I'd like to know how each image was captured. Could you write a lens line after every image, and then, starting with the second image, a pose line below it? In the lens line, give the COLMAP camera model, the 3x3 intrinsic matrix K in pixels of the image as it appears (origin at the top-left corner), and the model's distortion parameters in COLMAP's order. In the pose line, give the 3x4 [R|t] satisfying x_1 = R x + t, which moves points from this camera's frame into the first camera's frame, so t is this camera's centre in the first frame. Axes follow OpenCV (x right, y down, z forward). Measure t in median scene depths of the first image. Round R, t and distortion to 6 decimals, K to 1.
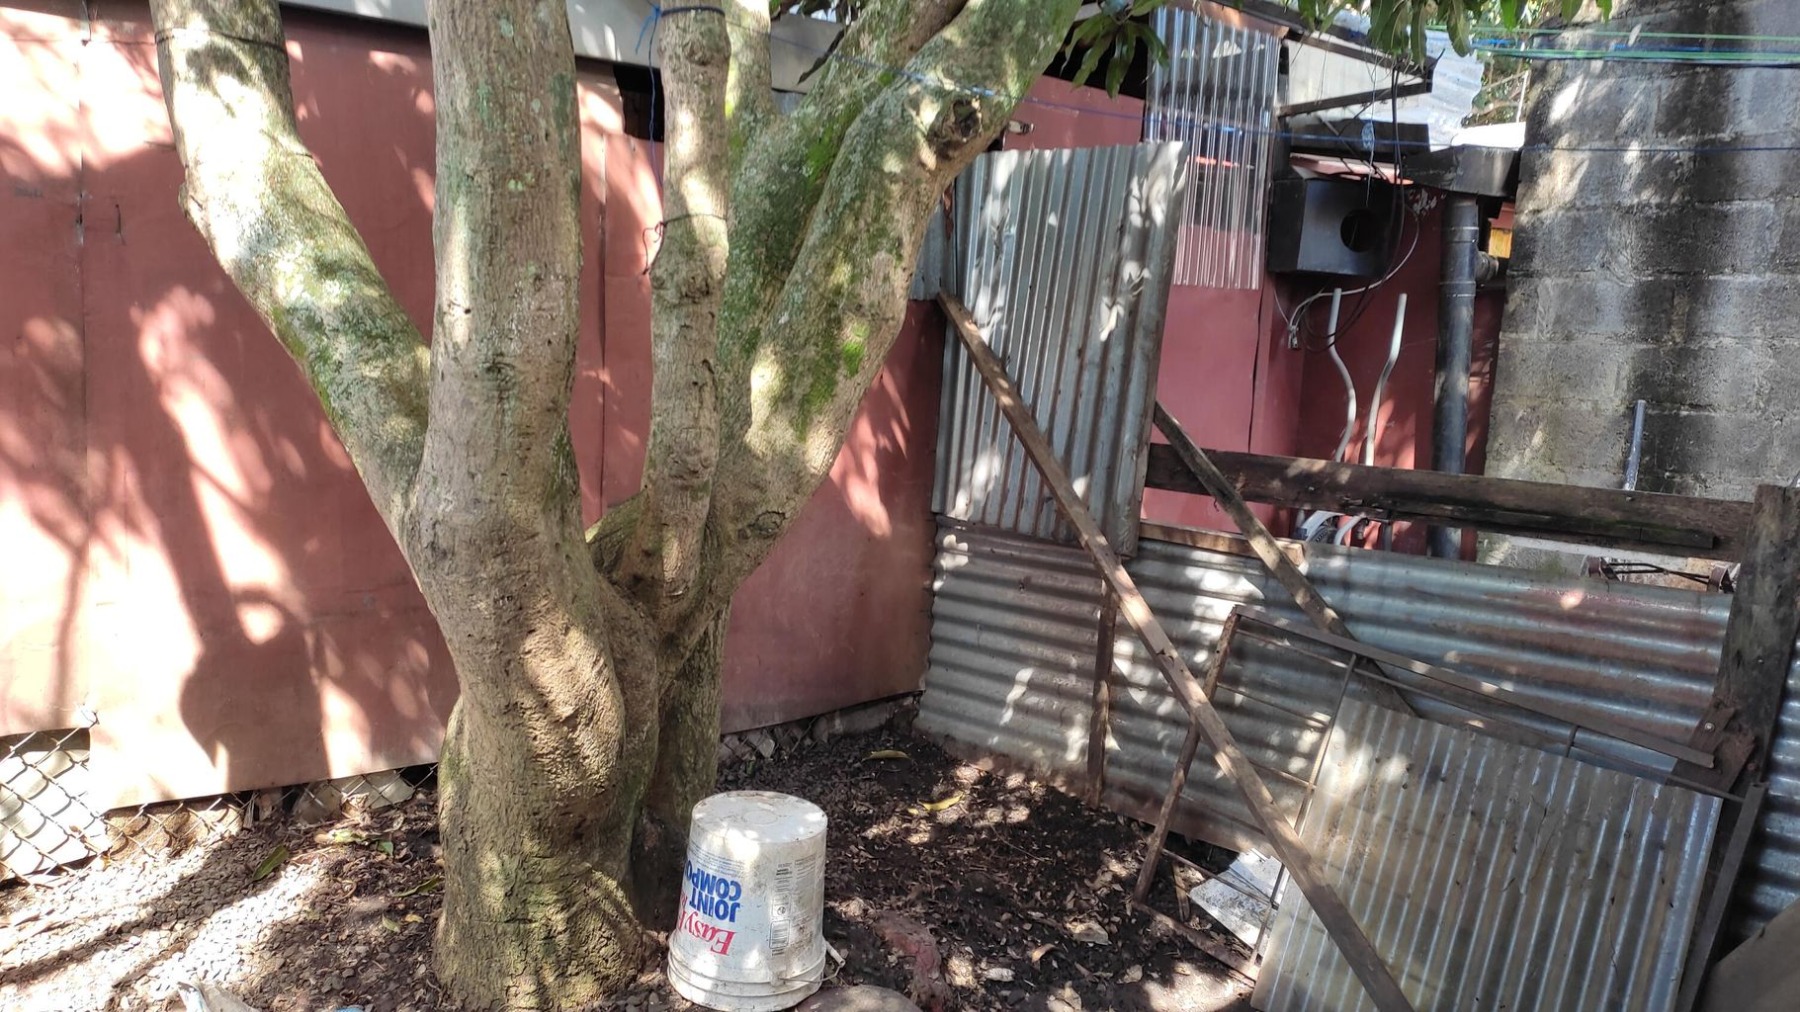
lens RADIAL K [[1324.1, 0, 891.0], [0, 1324.1, 499.0], [0, 0, 1]] dist [0.038008, -0.003370]
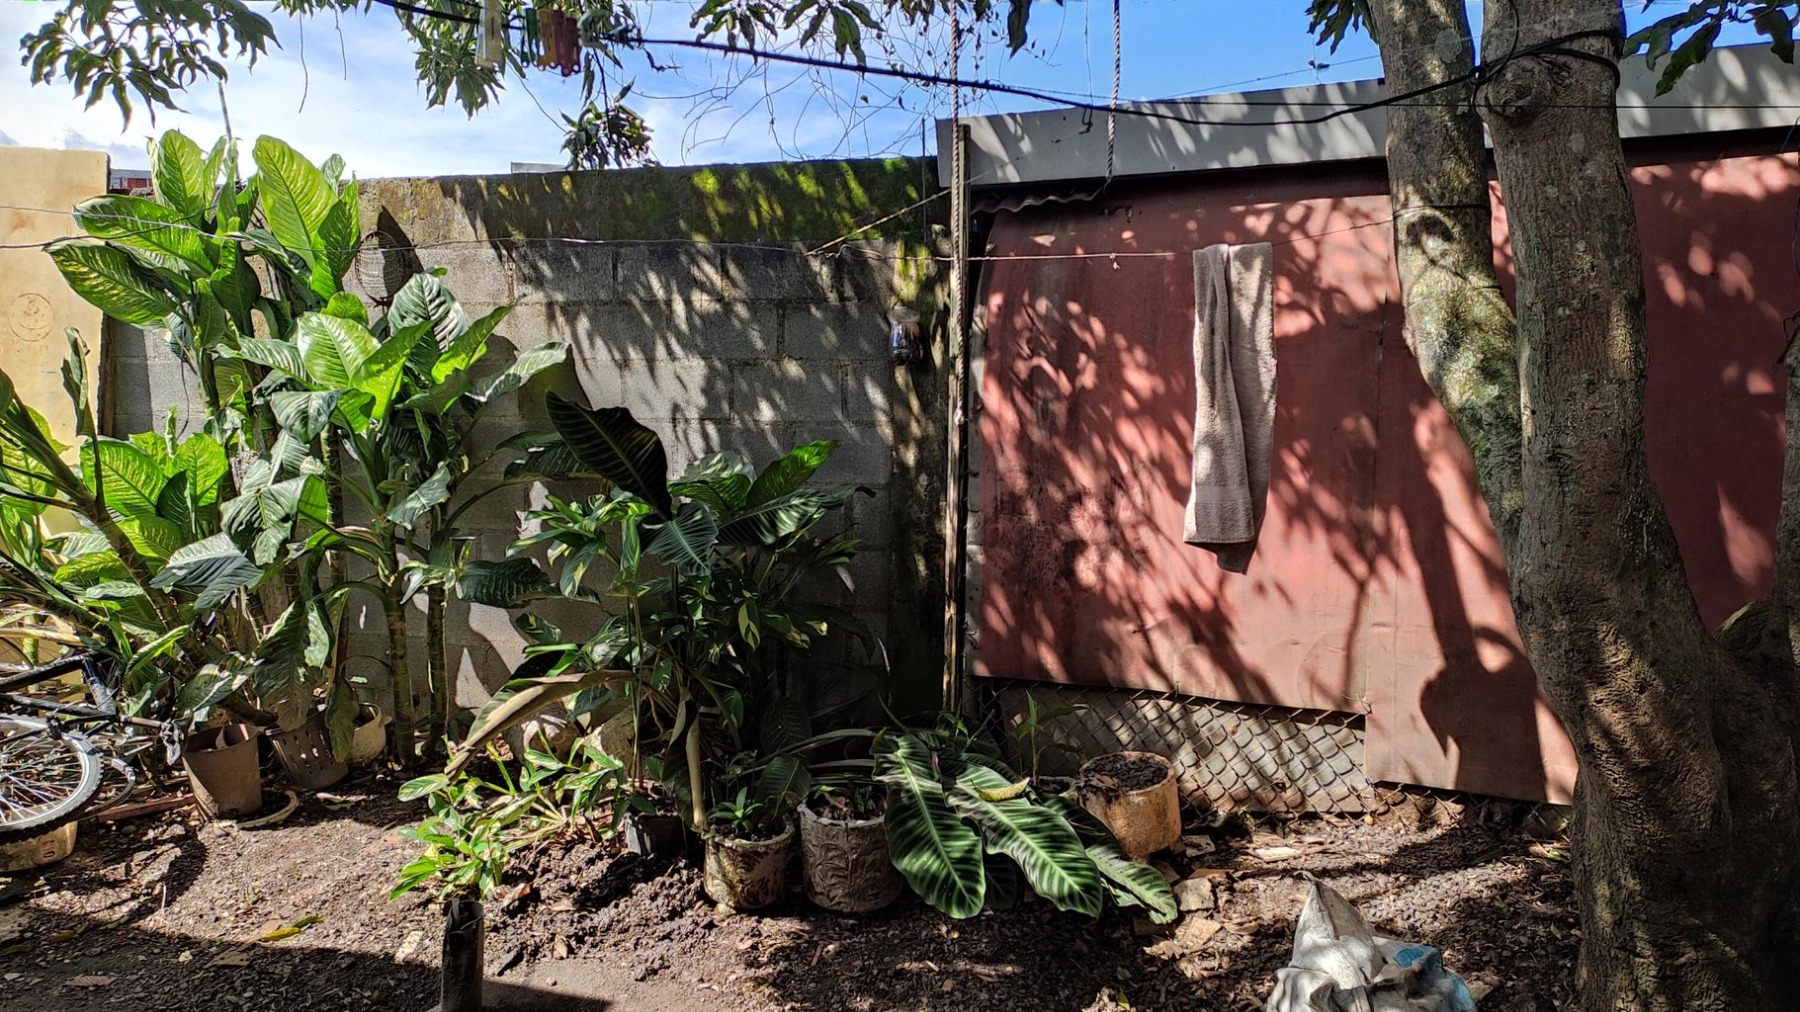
lens RADIAL K [[1324.1, 0, 891.0], [0, 1324.1, 499.0], [0, 0, 1]] dist [0.038008, -0.003370]
pose [[0.498151, 0.035988, -0.866343, 0.366386], [-0.073113, 0.997323, -0.000612, -0.012288], [0.864002, 0.063646, 0.499449, -0.108392]]
